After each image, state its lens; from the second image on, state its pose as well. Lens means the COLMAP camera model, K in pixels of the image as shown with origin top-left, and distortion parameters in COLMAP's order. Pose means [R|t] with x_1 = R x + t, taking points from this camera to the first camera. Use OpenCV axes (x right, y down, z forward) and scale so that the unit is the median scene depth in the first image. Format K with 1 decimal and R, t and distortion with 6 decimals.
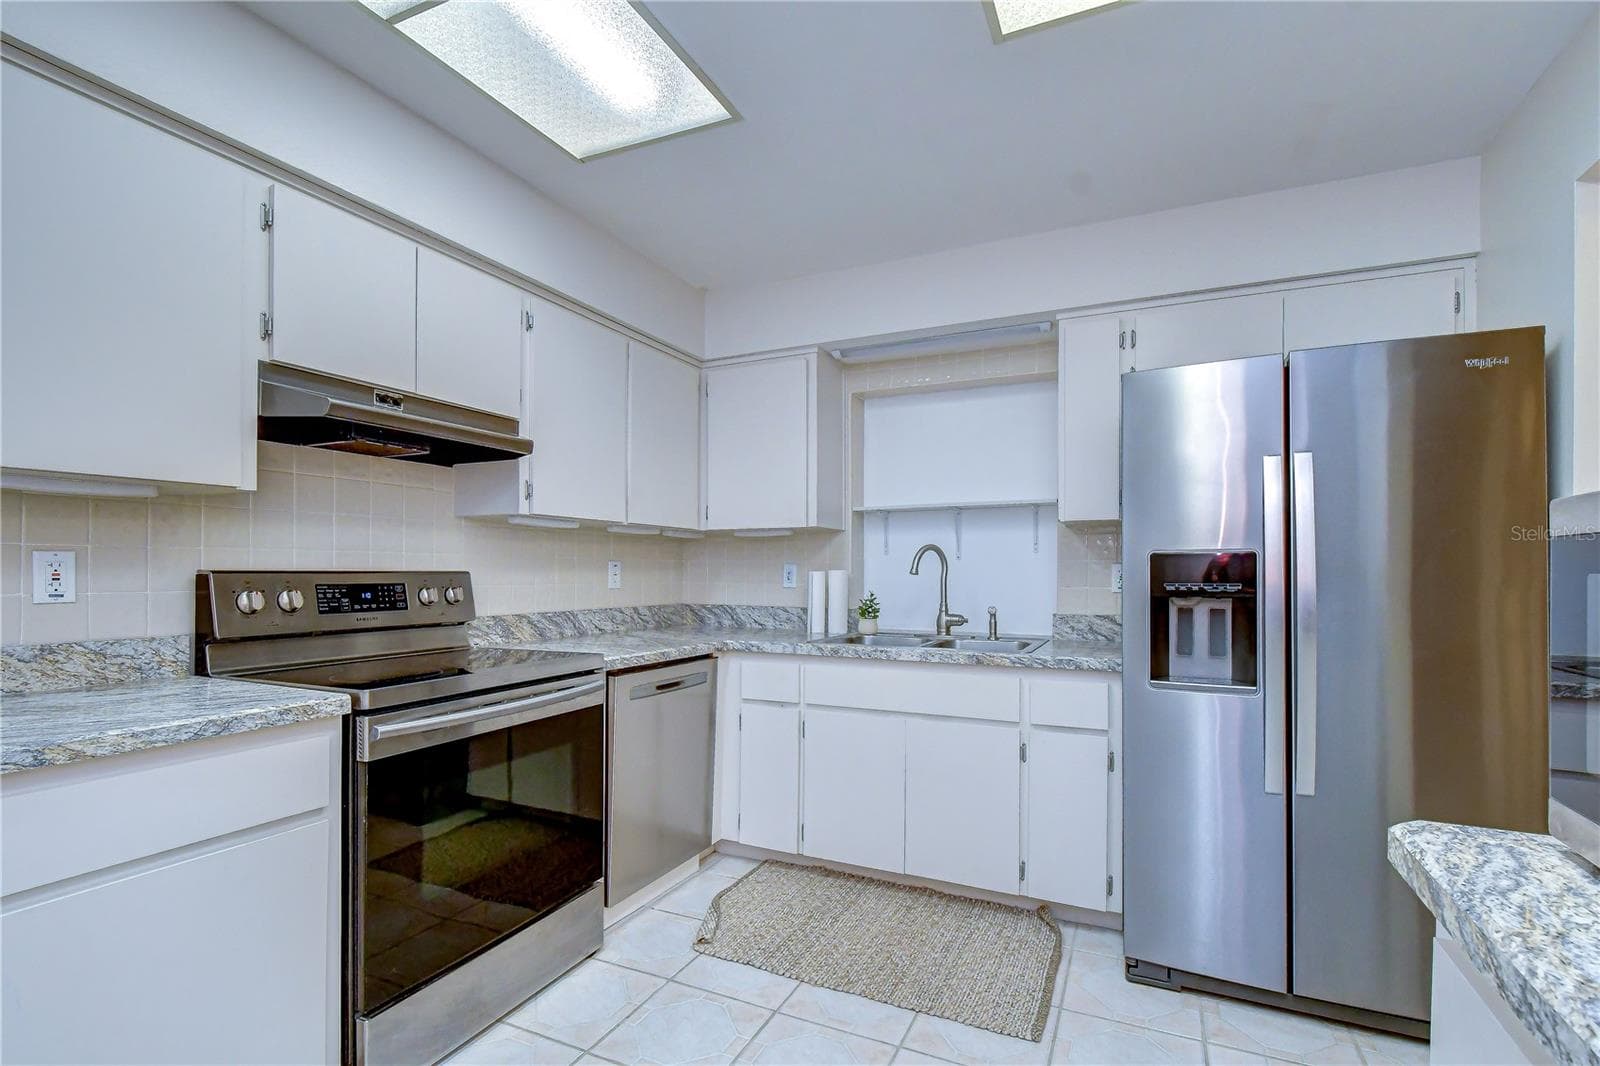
lens RADIAL K [[745.6, 0, 802.9], [0, 745.6, 569.4], [0, 0, 1]] dist [-0.001935, -0.000445]
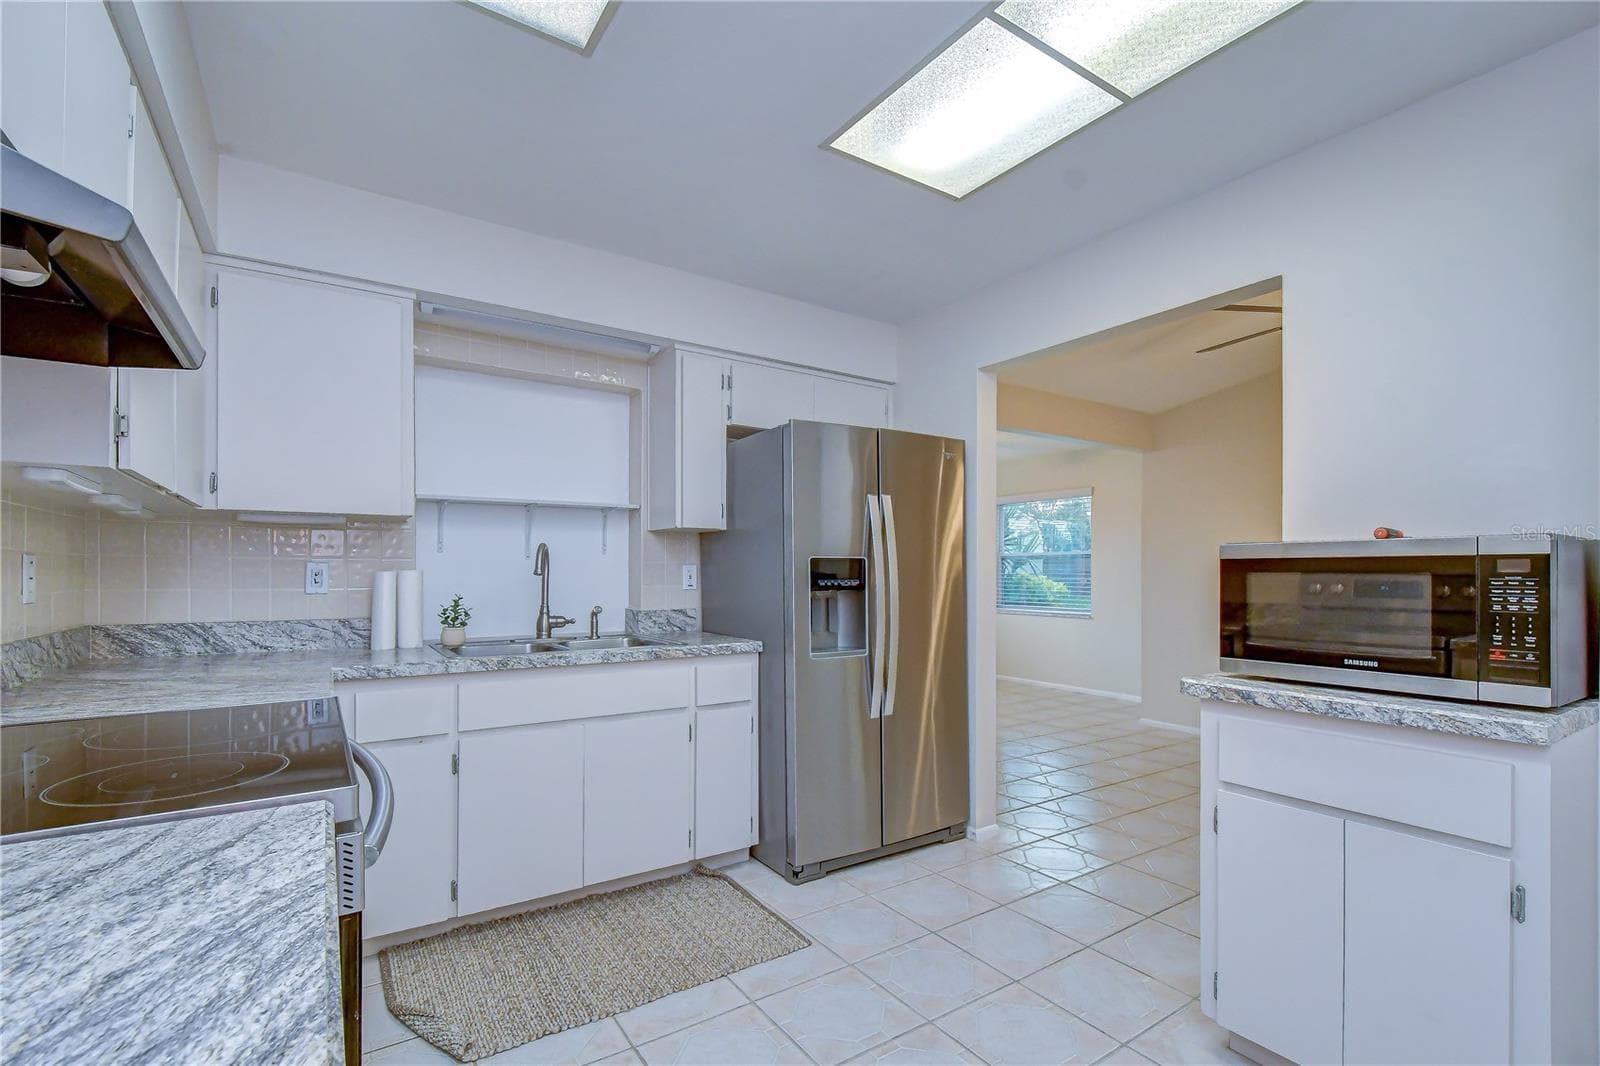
lens RADIAL K [[779.0, 0, 801.1], [0, 779.0, 565.9], [0, 0, 1]] dist [0.000644, 0.000068]
pose [[0.476305, 0.005015, 0.879266, -0.583252], [-0.002889, 0.999987, -0.004139, -0.001314], [-0.879275, -0.000569, 0.476313, 0.261564]]
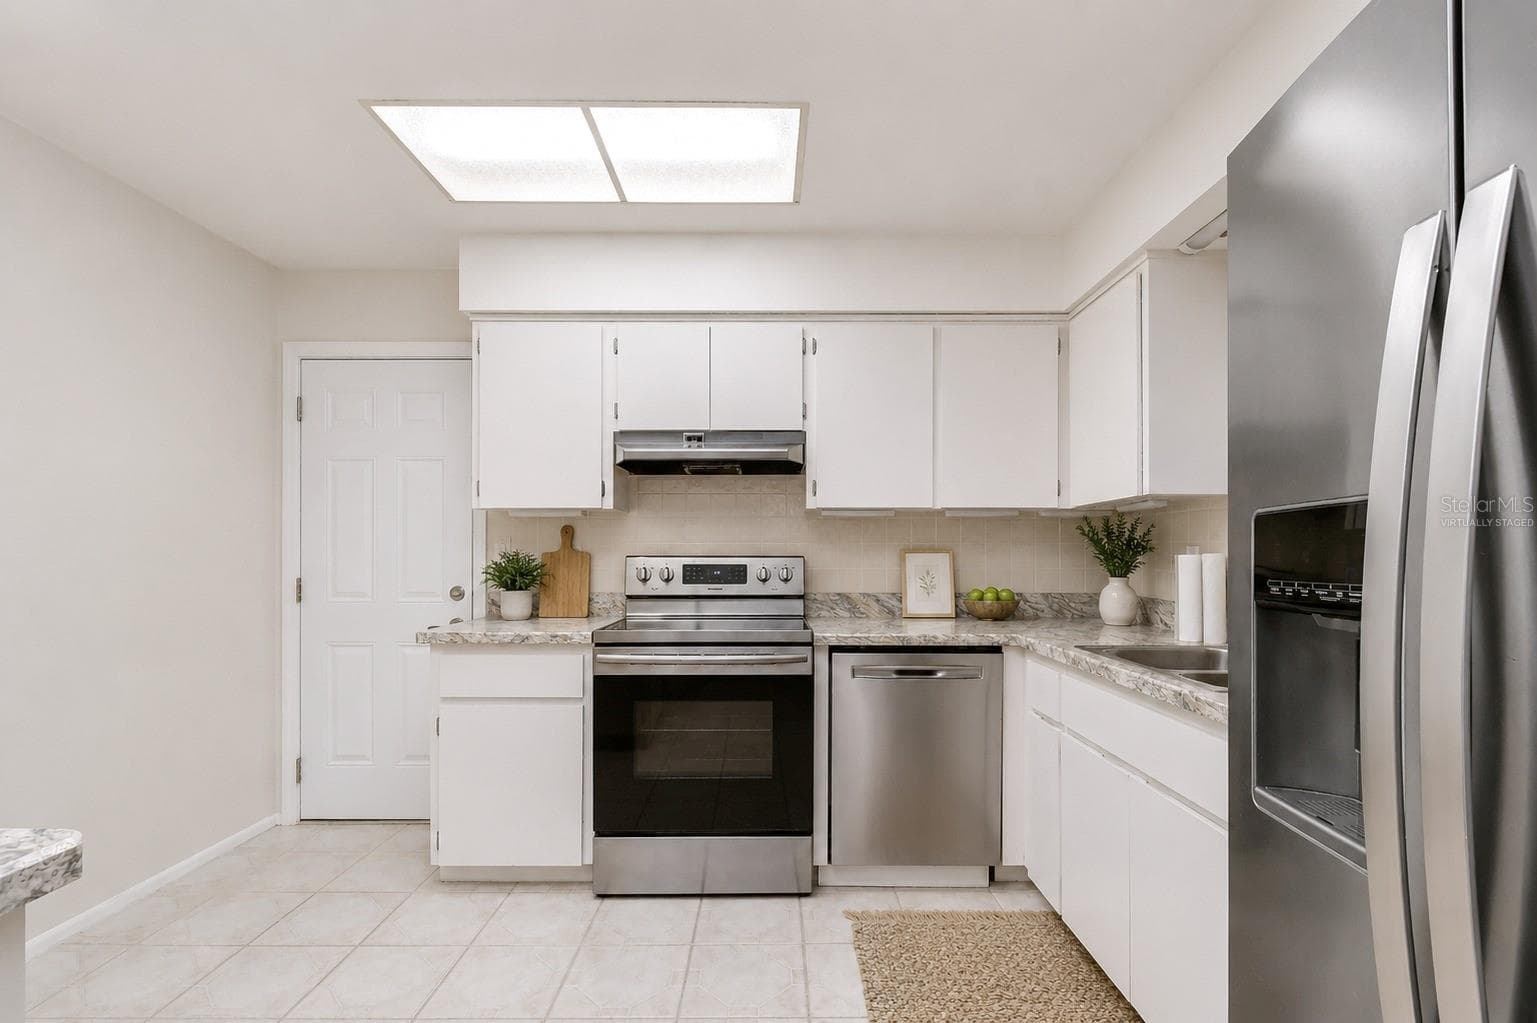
lens RADIAL K [[716.2, 0, 771.3], [0, 716.2, 546.5], [0, 0, 1]] dist [-0.001935, -0.000445]
pose [[0.417921, -0.014695, -0.908364, 0.561194], [0.003260, 0.999887, -0.014676, 0.003688], [0.908477, 0.003172, 0.417922, 0.407515]]
